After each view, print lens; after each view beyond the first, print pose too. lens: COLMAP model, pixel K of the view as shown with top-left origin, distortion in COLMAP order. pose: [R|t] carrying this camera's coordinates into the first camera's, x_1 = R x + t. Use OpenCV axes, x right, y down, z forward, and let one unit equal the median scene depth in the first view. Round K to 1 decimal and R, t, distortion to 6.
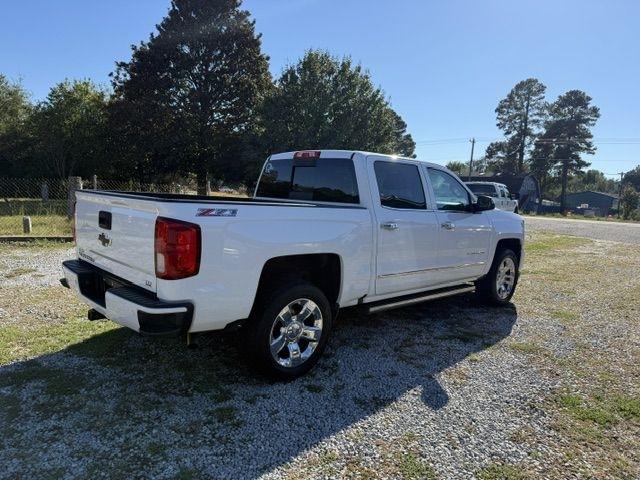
lens RADIAL K [[450.5, 0, 319.1], [0, 450.5, 244.3], [0, 0, 1]] dist [0.040815, -0.050068]
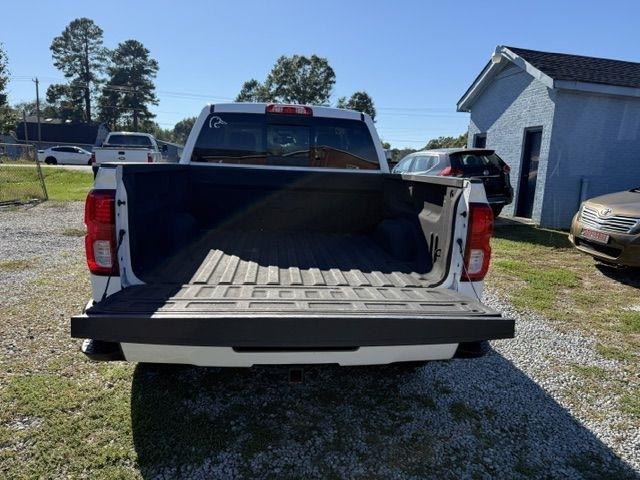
lens RADIAL K [[450.5, 0, 324.4], [0, 450.5, 243.0], [0, 0, 1]] dist [0.040815, -0.050068]
pose [[0.613948, -0.167259, 0.771422, -0.184840], [0.084032, 0.985588, 0.146816, -0.021106], [-0.784861, -0.025314, 0.619155, 0.120064]]
